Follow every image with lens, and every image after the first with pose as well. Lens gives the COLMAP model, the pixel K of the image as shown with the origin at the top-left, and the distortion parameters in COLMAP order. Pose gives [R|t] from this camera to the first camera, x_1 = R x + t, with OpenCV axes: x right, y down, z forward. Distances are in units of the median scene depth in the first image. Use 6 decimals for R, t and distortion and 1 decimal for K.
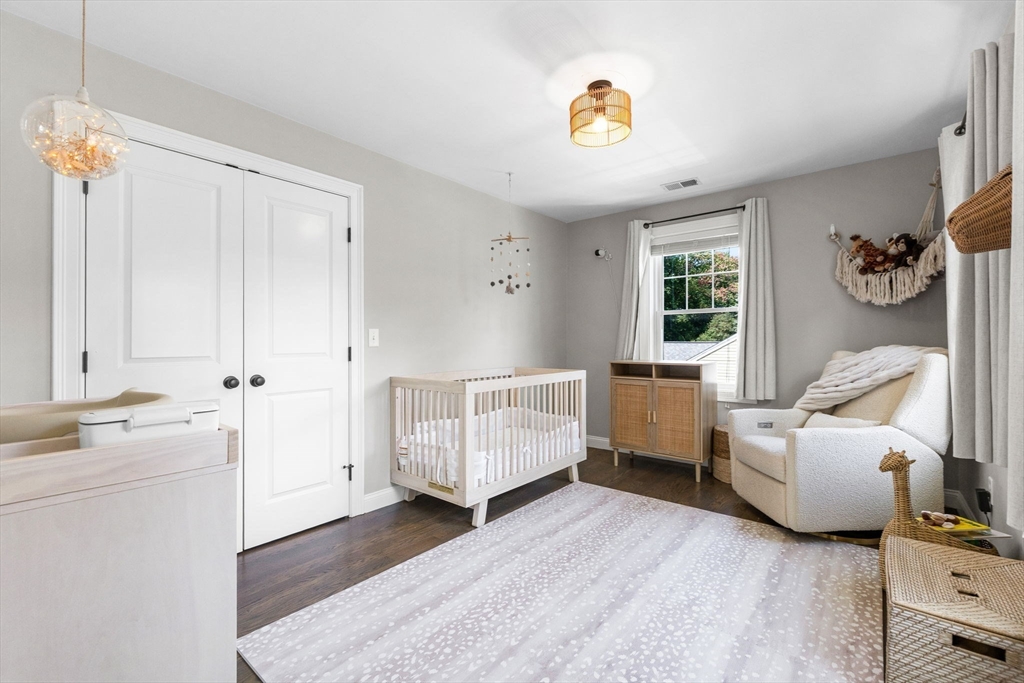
lens RADIAL K [[431.3, 0, 507.5], [0, 431.3, 338.2], [0, 0, 1]] dist [0.000778, -0.000220]
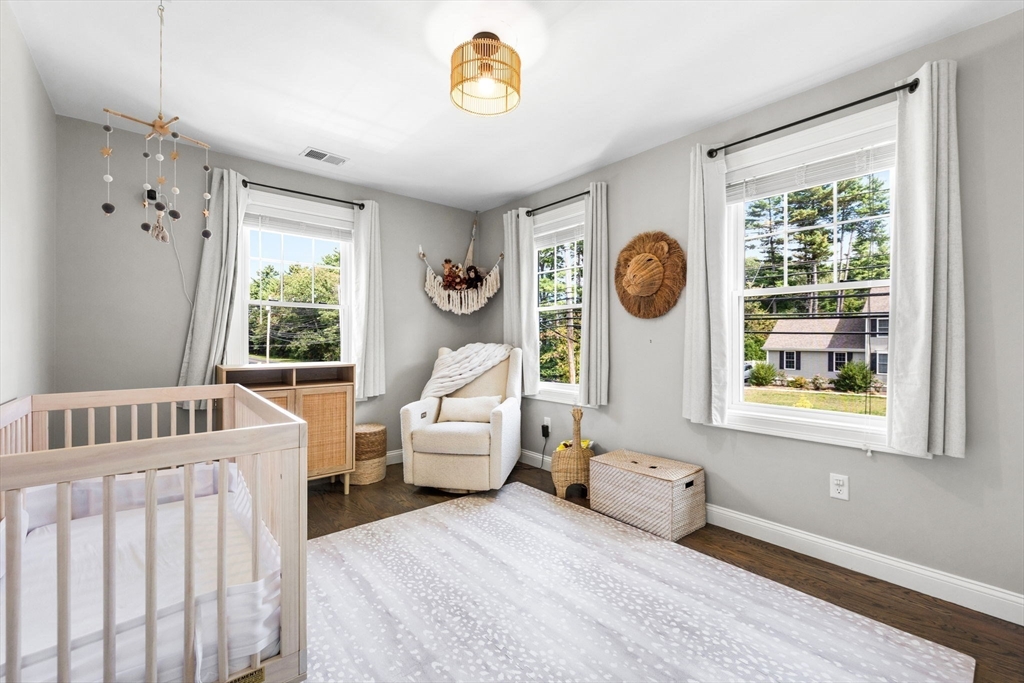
lens RADIAL K [[431.3, 0, 507.5], [0, 431.3, 338.2], [0, 0, 1]] dist [0.000778, -0.000220]
pose [[0.180407, 0.007781, 0.983561, -0.505136], [-0.010581, 0.999926, -0.005970, 0.008420], [-0.983535, -0.009330, 0.180476, 0.651051]]
